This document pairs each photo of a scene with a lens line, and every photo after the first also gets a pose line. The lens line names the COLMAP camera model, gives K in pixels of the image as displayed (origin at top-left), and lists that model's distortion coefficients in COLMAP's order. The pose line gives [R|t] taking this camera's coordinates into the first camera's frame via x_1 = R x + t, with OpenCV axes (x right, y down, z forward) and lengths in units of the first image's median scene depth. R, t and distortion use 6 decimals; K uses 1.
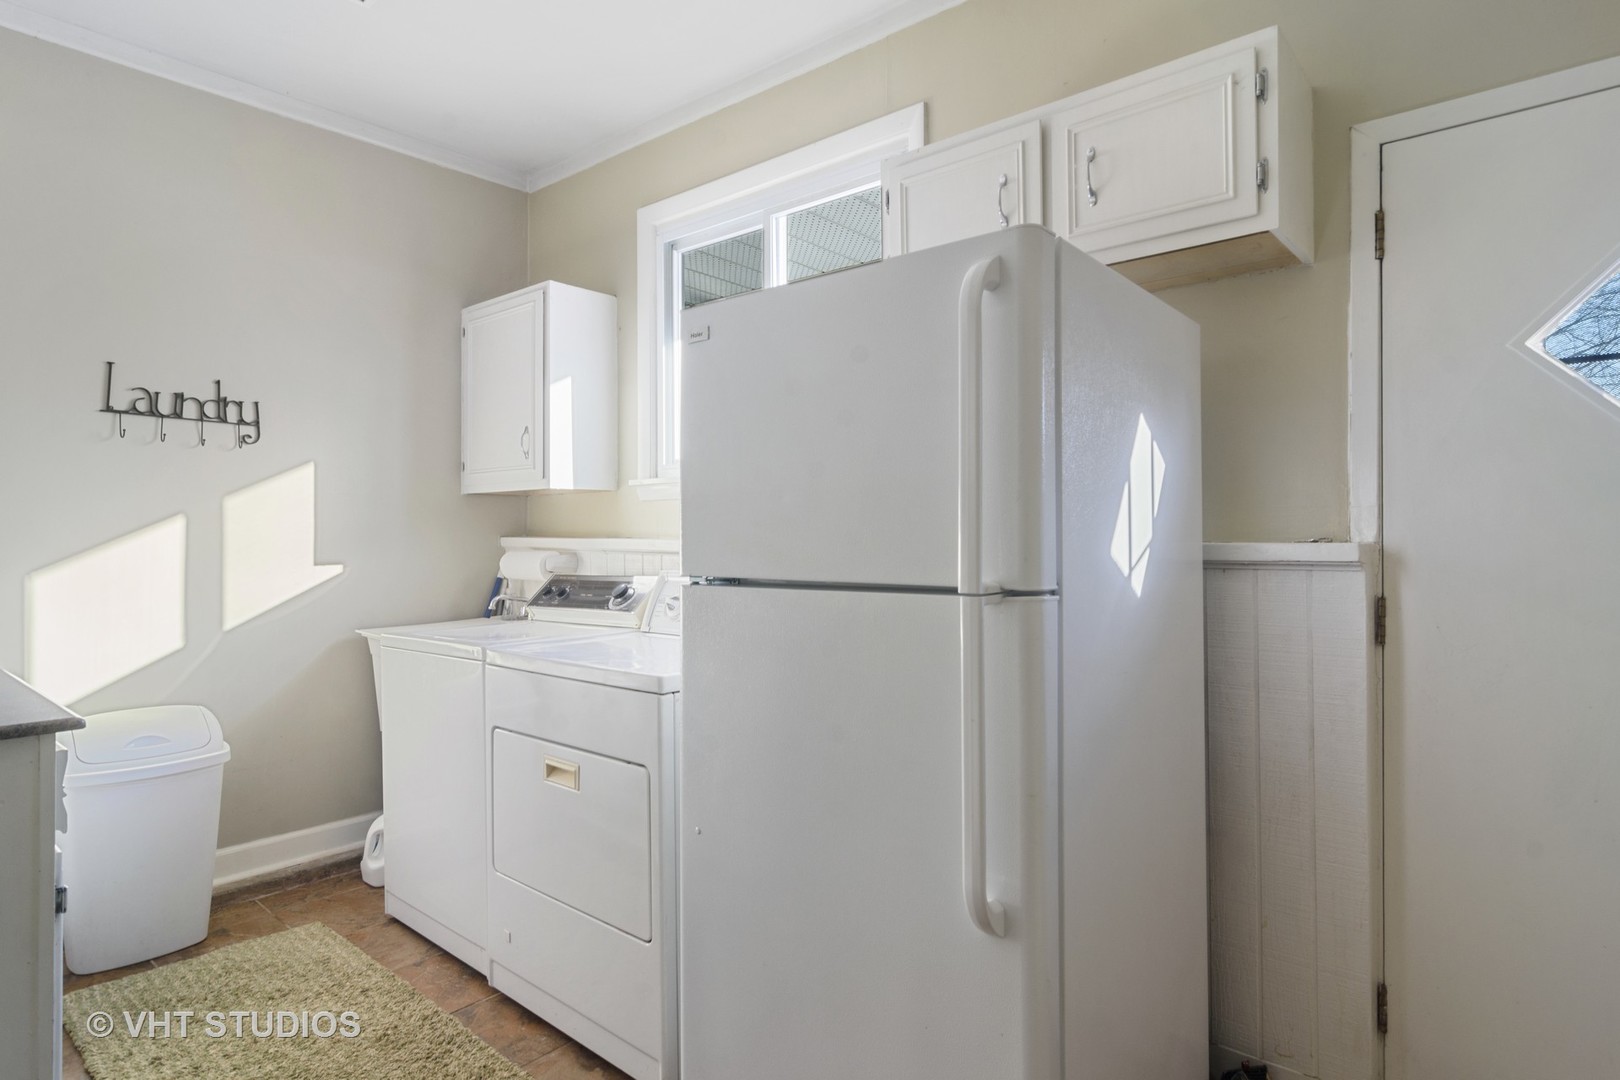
lens RADIAL K [[880.7, 0, 810.5], [0, 880.7, 535.0], [0, 0, 1]] dist [-0.002852, 0.002422]
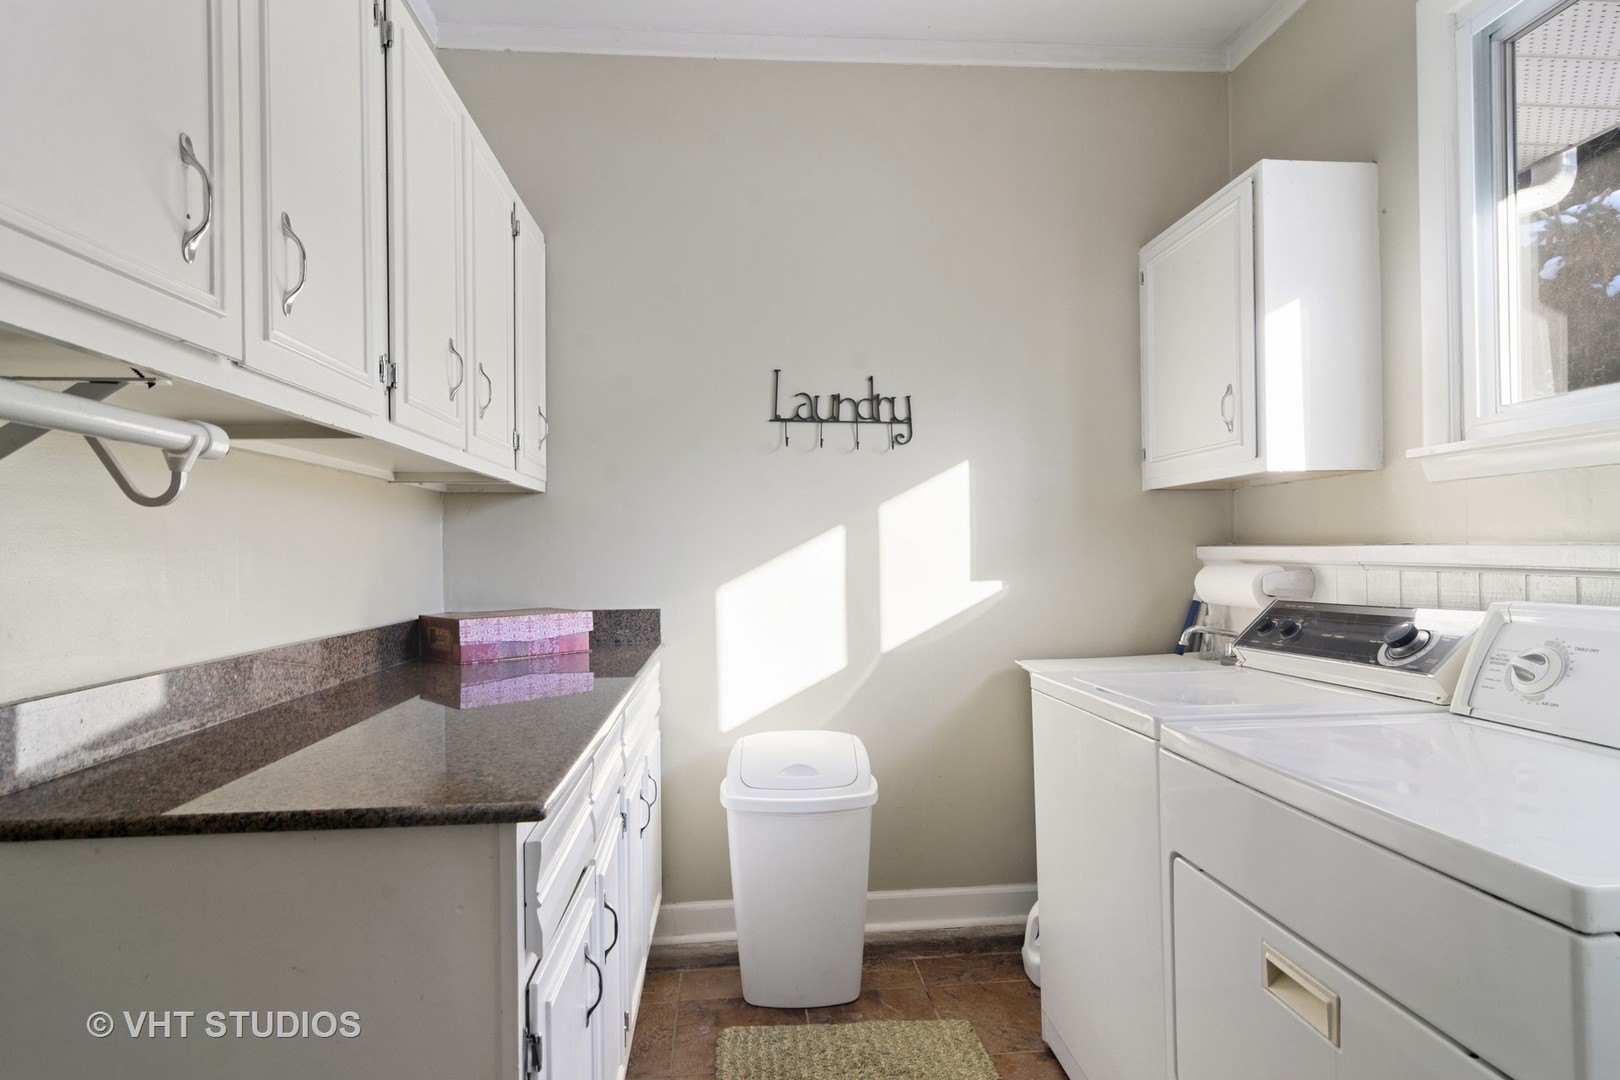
lens RADIAL K [[880.7, 0, 810.8], [0, 880.7, 546.5], [0, 0, 1]] dist [-0.002852, 0.002422]
pose [[0.719822, -0.012631, -0.694044, -0.088132], [0.010651, 0.999918, -0.007151, 0.005543], [0.694077, -0.002246, 0.719897, 0.297907]]
